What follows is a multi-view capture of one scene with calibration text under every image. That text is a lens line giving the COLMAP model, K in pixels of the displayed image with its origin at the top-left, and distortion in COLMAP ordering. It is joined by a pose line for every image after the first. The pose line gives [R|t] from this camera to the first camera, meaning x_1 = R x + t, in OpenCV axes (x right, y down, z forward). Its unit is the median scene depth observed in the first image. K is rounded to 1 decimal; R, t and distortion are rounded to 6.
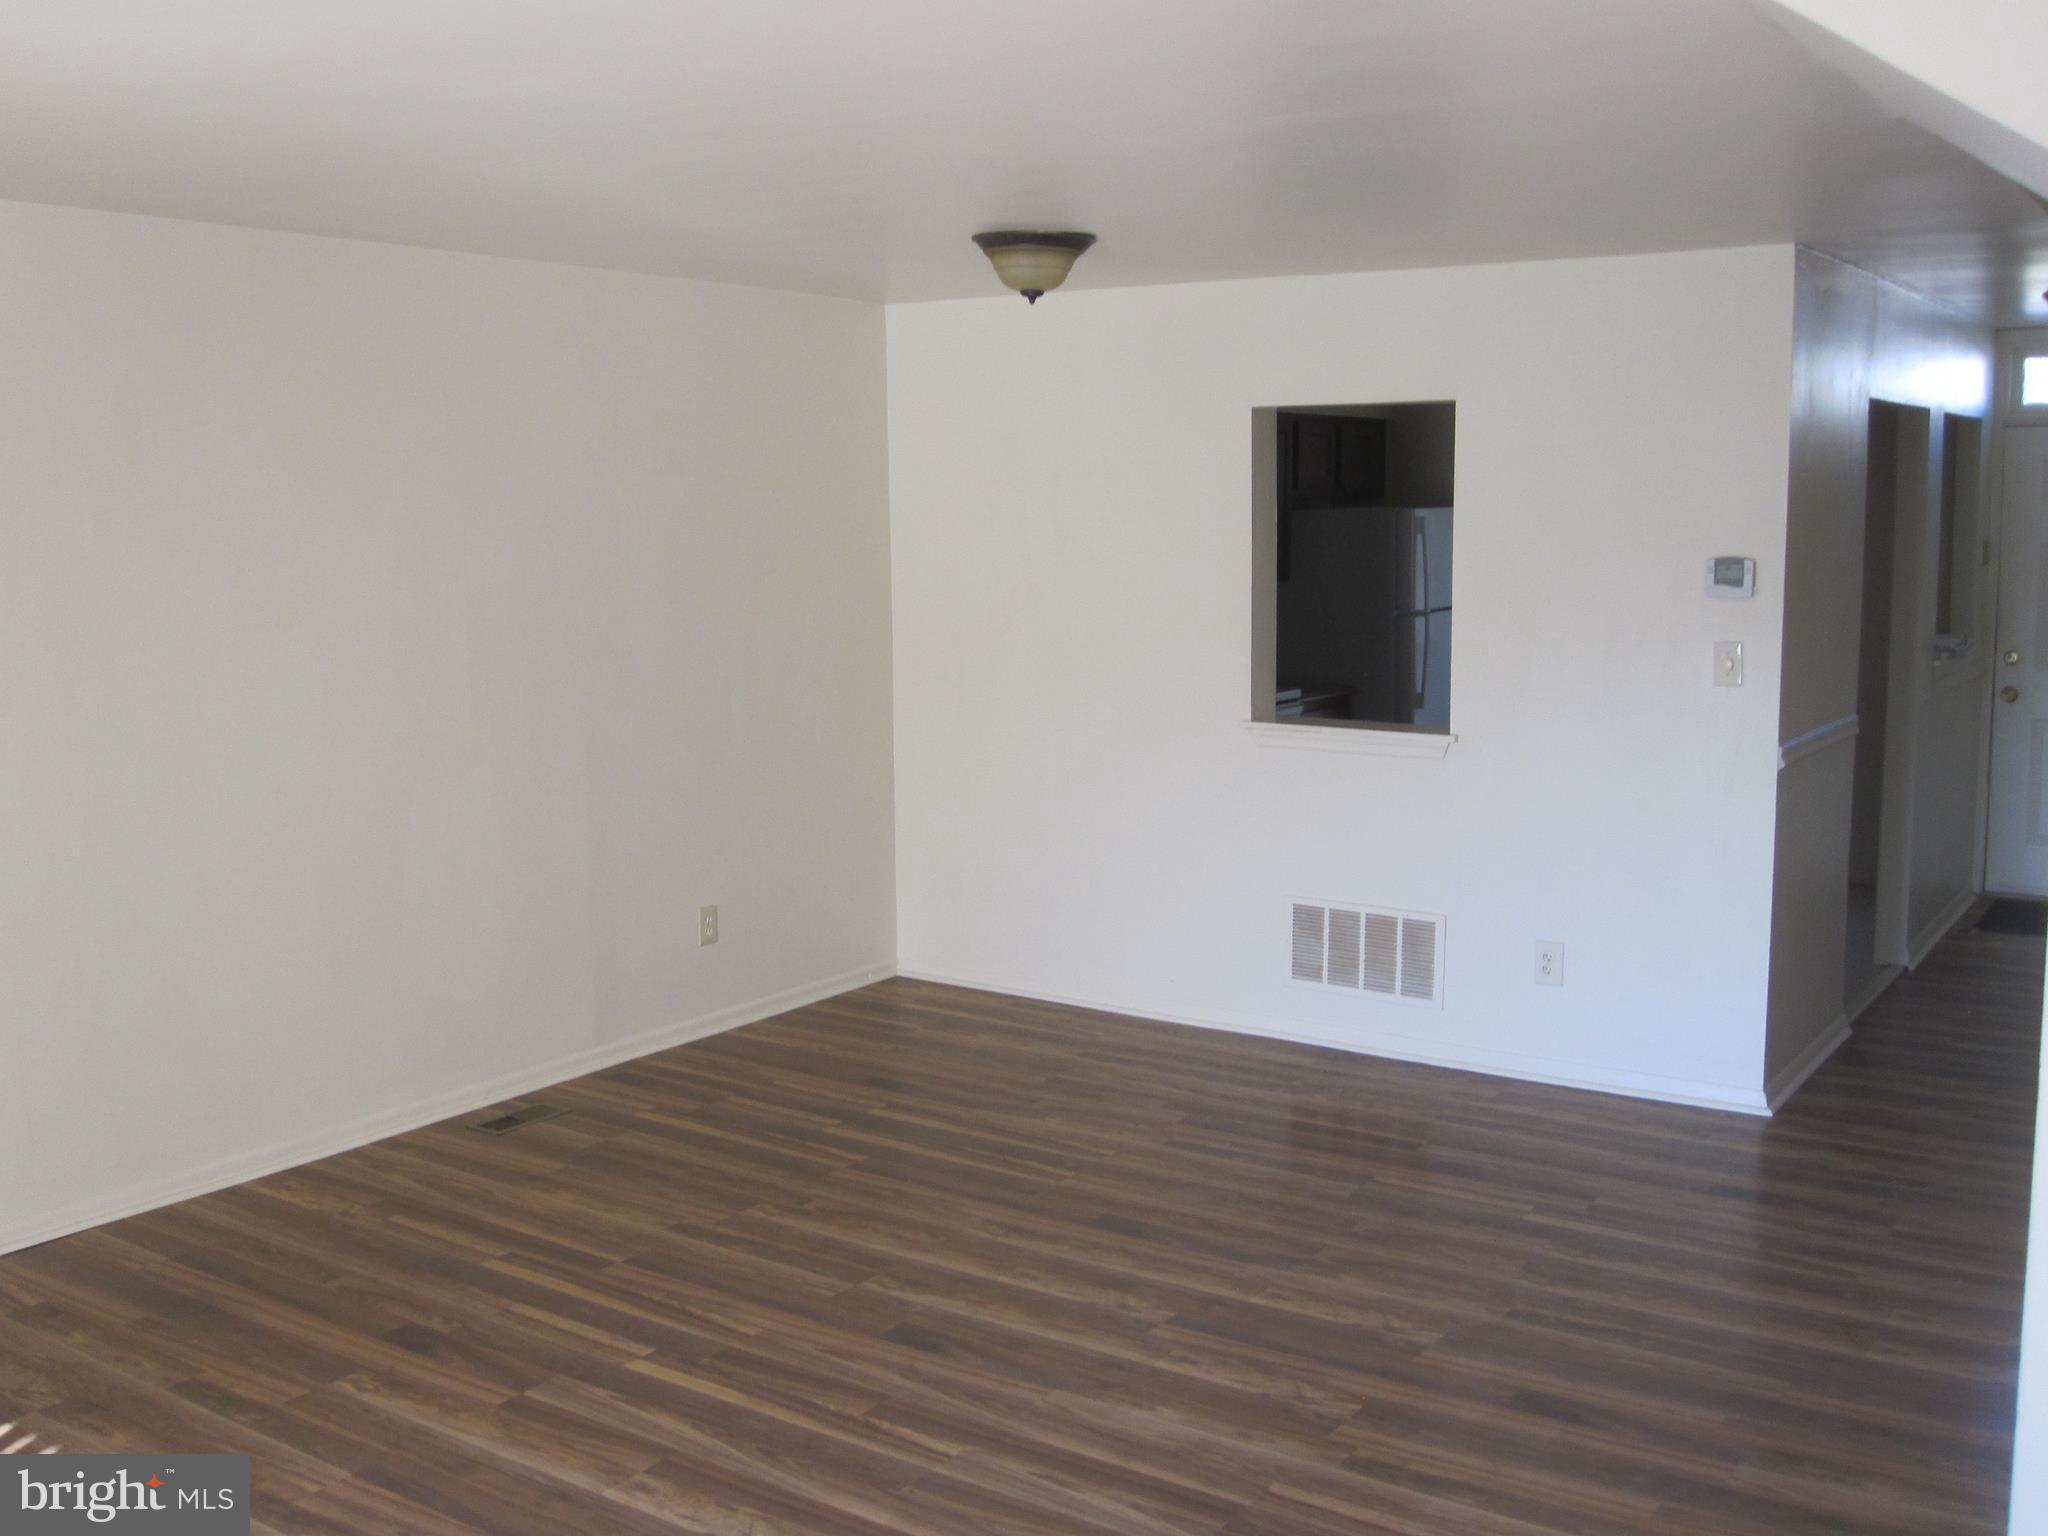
lens RADIAL K [[2005.1, 0, 1007.6], [0, 2005.1, 768.2], [0, 0, 1]] dist [-0.065567, 0.000000]
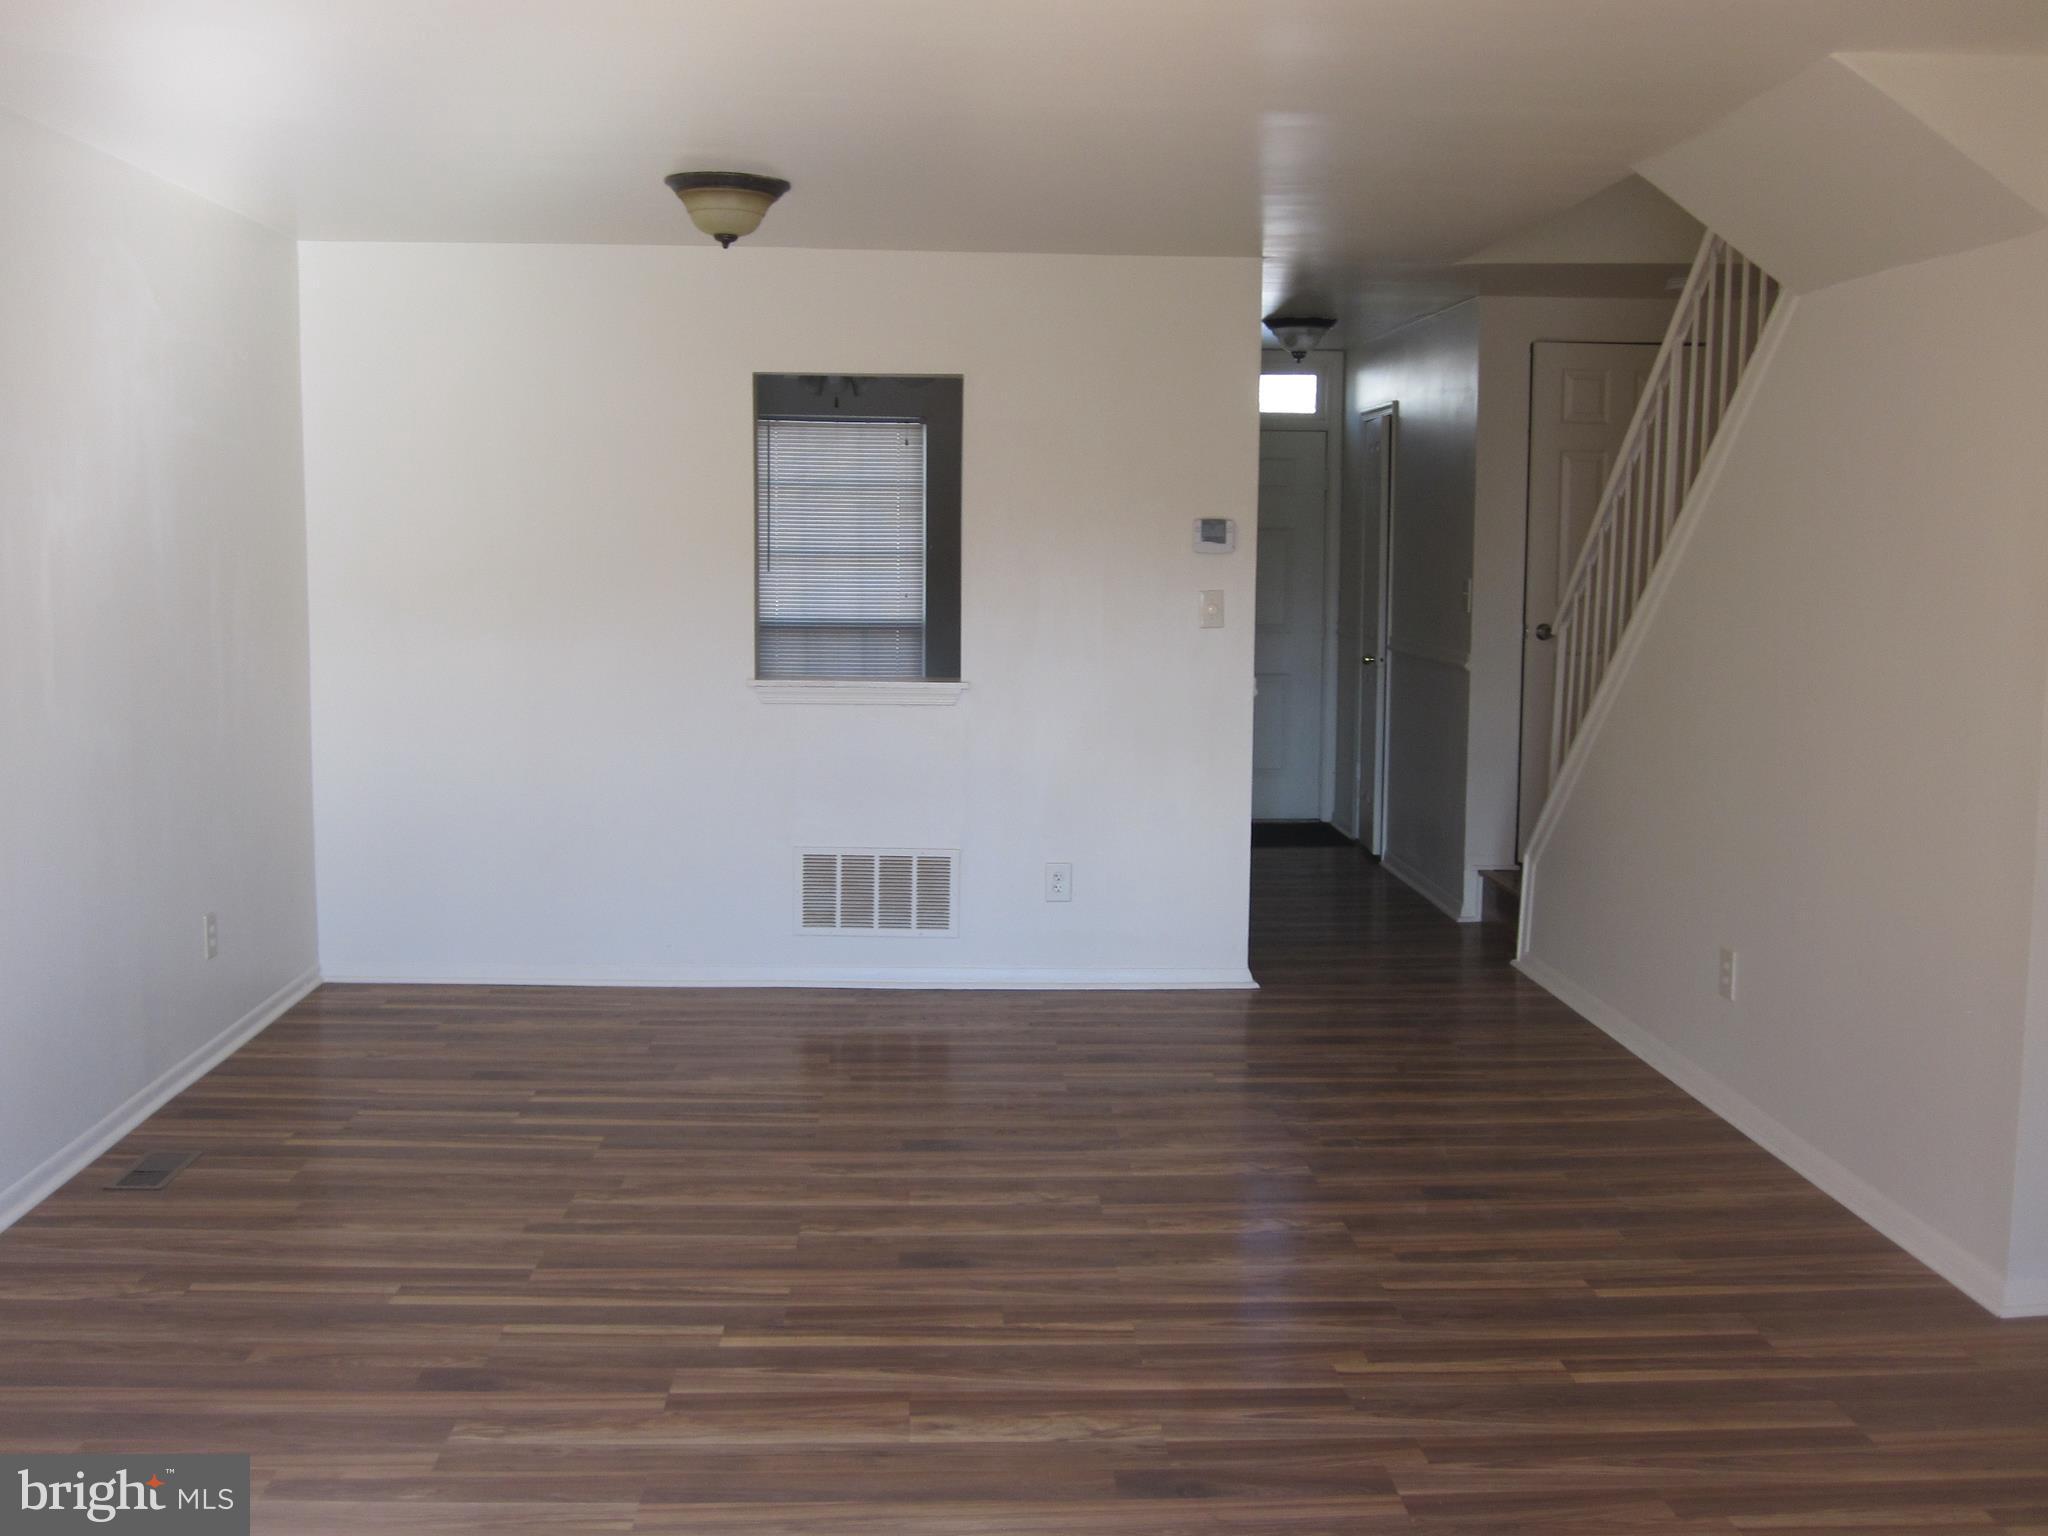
lens RADIAL K [[2005.1, 0, 1023.0], [0, 2005.1, 760.6], [0, 0, 1]] dist [-0.065567, 0.000000]
pose [[0.794705, -0.053289, 0.604652, -0.457112], [0.061939, 0.998058, 0.006554, 0.022949], [-0.603827, 0.032243, 0.796463, 0.122704]]
